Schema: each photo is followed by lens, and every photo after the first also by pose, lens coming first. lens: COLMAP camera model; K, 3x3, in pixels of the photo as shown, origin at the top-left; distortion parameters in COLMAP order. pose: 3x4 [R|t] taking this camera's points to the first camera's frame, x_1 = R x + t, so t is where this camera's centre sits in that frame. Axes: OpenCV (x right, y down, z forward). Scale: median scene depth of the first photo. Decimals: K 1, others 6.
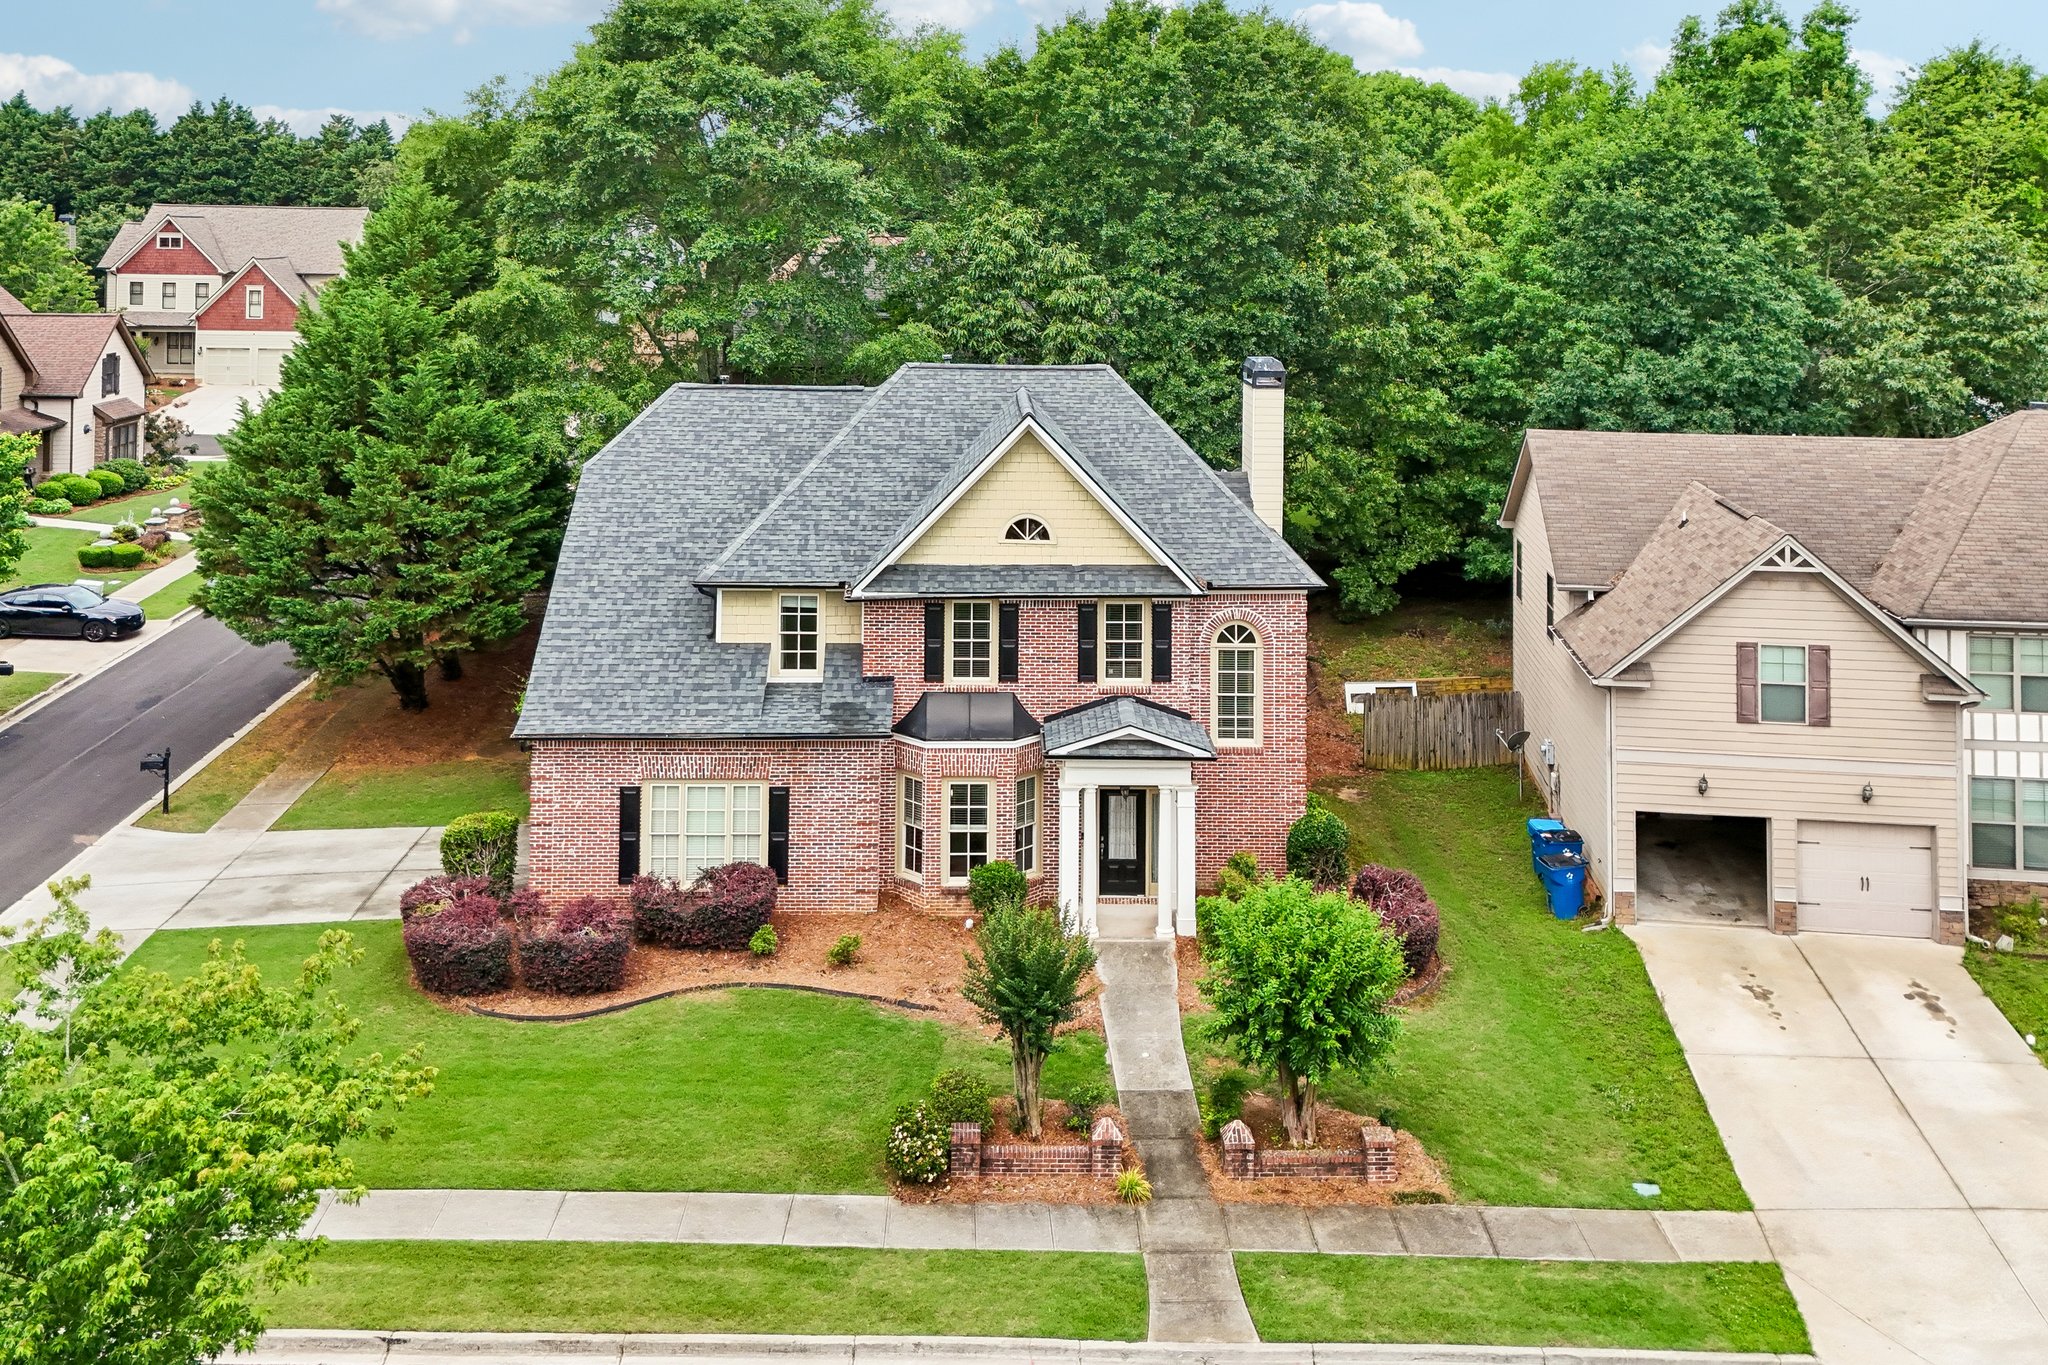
lens RADIAL K [[1837.4, 0, 988.2], [0, 1837.4, 204.4], [0, 0, 1]] dist [0.046635, -0.015320]
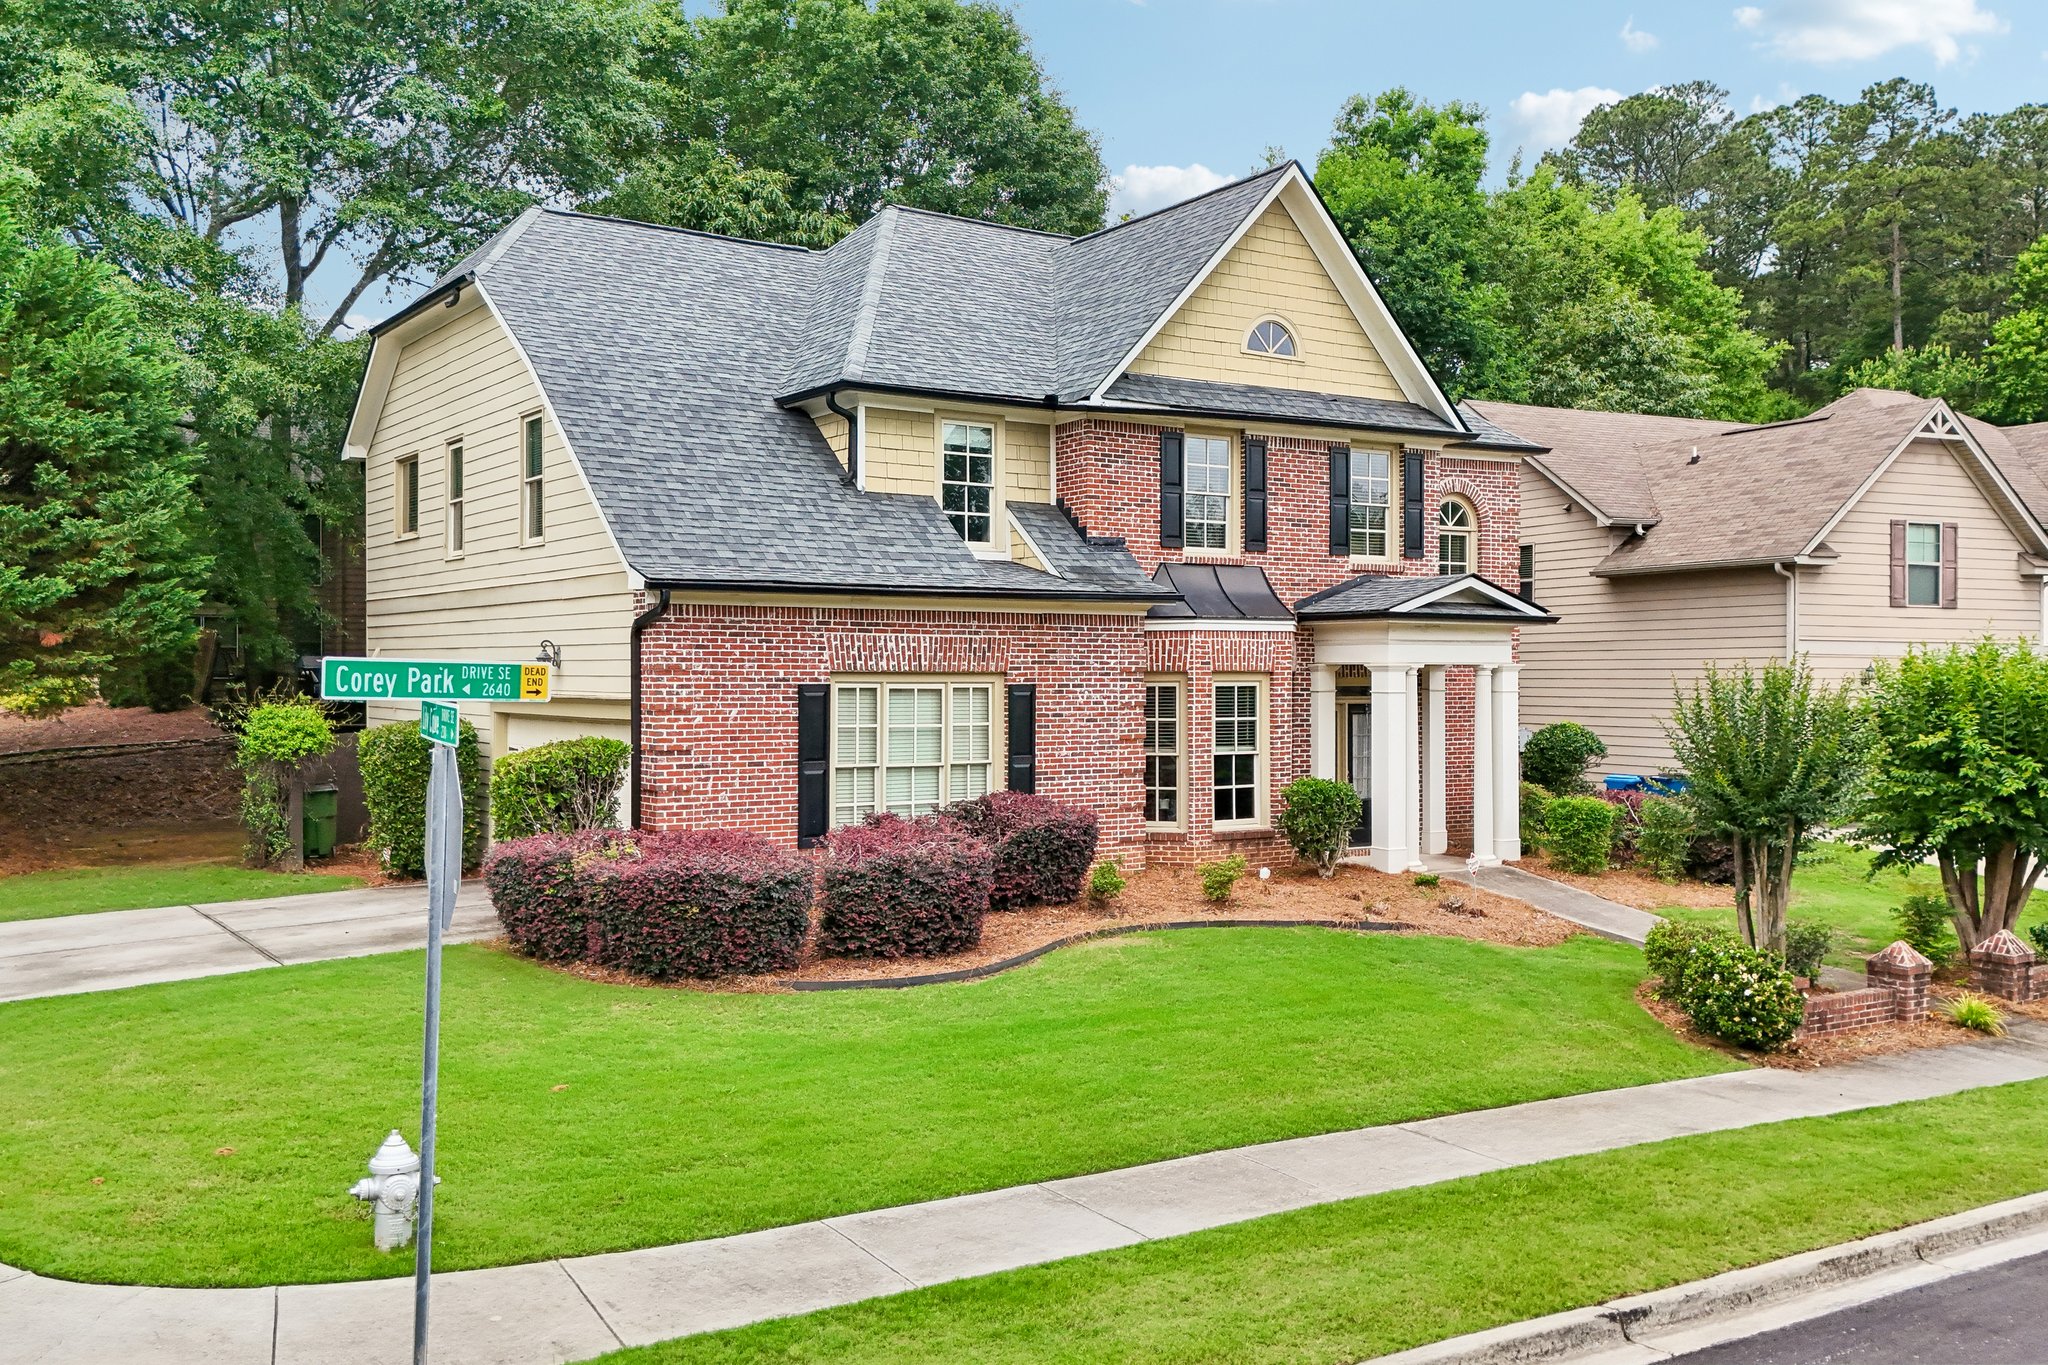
lens RADIAL K [[1809.0, 0, 960.3], [0, 1809.0, 675.4], [0, 0, 1]] dist [0.045627, -0.008229]
pose [[0.849295, -0.005307, 0.527892, -0.448024], [-0.001767, 0.999915, 0.012896, 0.297493], [-0.527916, -0.011885, 0.849213, 0.473754]]
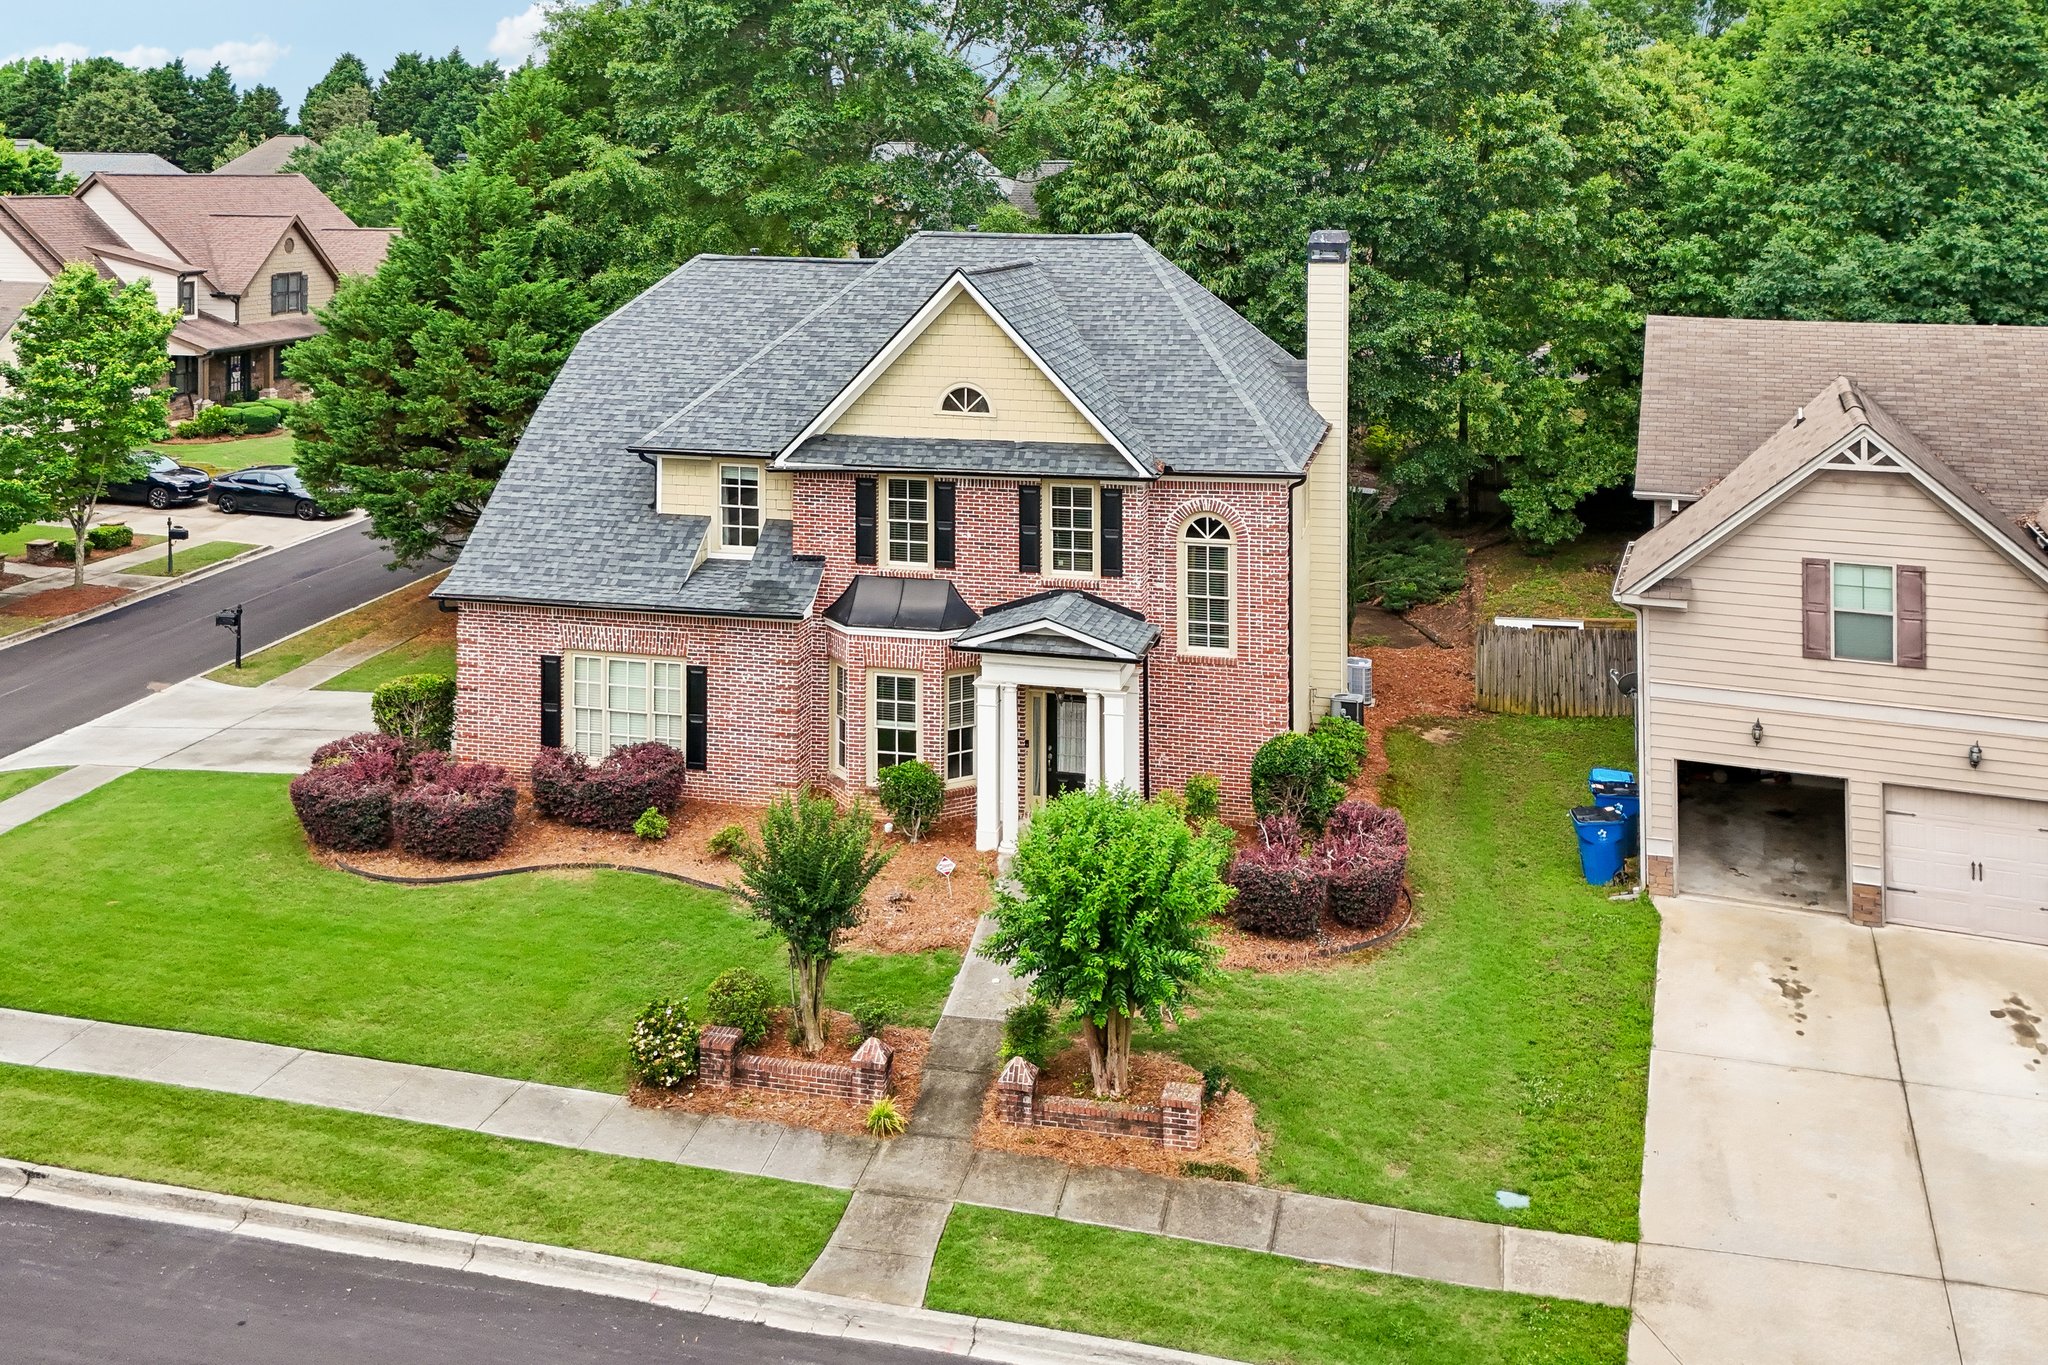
lens RADIAL K [[1853.7, 0, 988.6], [0, 1853.7, 177.1], [0, 0, 1]] dist [0.035682, -0.001632]
pose [[0.967410, -0.005676, -0.253152, 0.263351], [0.007647, 0.999948, 0.006802, 0.061653], [0.253100, -0.008516, 0.967403, 0.126764]]
